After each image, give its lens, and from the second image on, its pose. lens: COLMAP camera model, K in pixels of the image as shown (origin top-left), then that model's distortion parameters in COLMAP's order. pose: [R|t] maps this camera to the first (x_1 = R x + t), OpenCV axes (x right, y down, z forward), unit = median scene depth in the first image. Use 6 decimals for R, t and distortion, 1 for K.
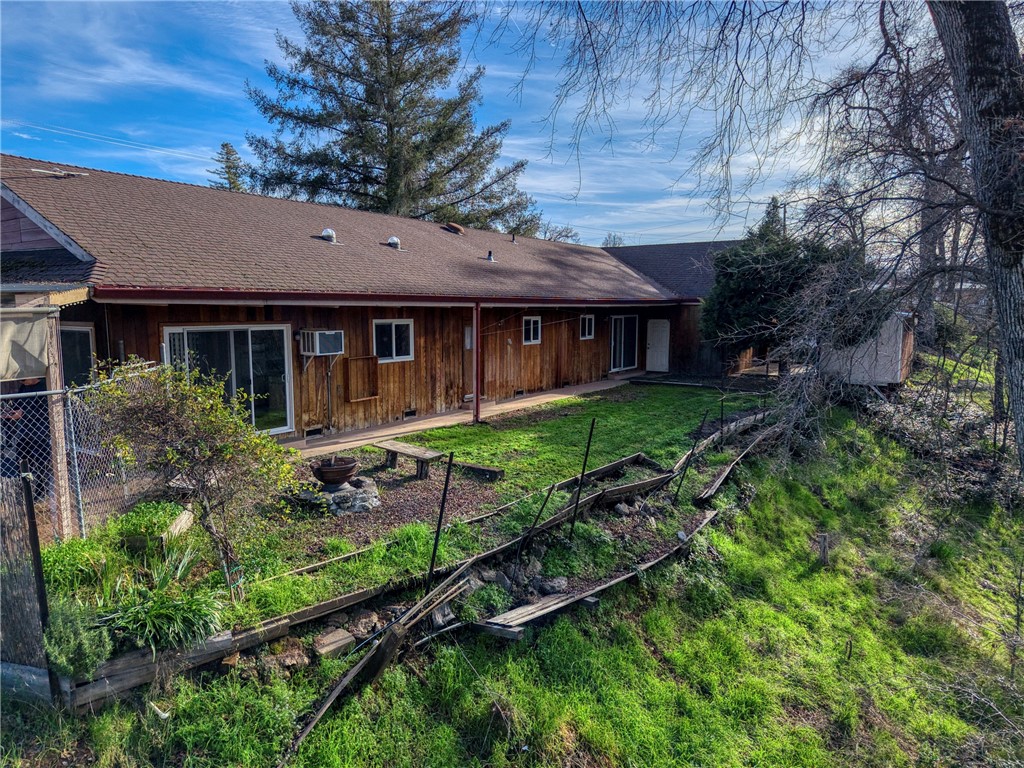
lens RADIAL K [[692.9, 0, 512.0], [0, 692.9, 384.0], [0, 0, 1]] dist [0.009795, -0.004623]
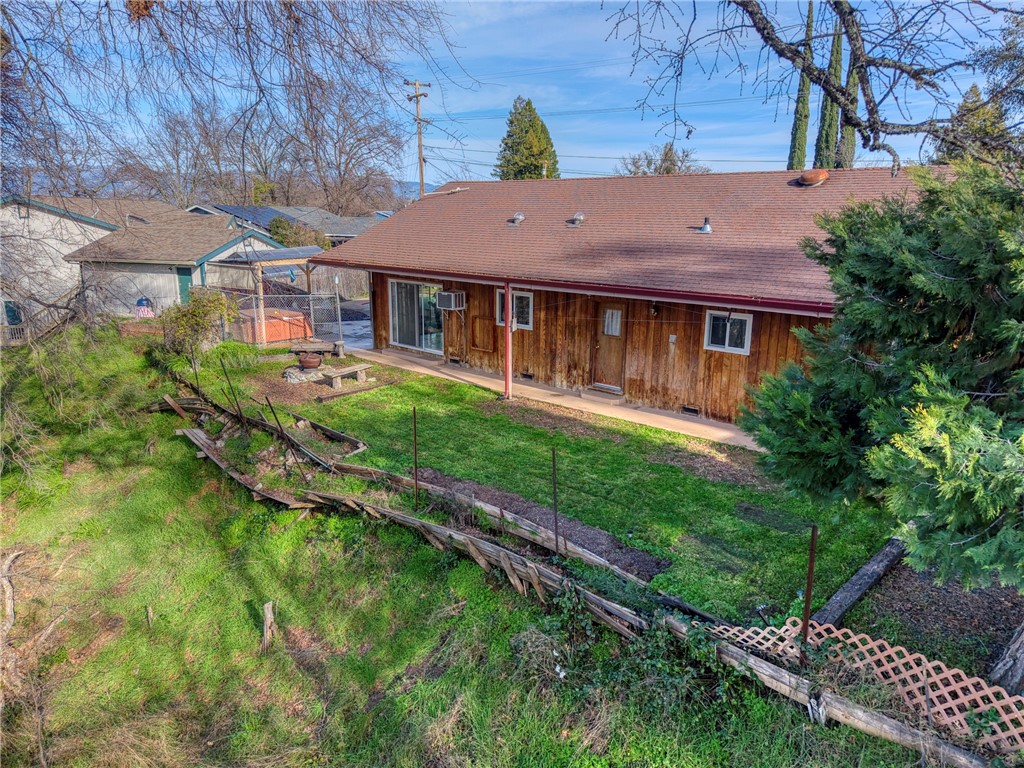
lens RADIAL K [[692.9, 0, 512.0], [0, 692.9, 384.0], [0, 0, 1]] dist [0.009795, -0.004623]
pose [[-0.233644, 0.185014, -0.954558, 0.886575], [-0.131395, 0.966717, 0.219532, -0.179667], [0.963403, 0.176716, -0.201557, 1.137107]]
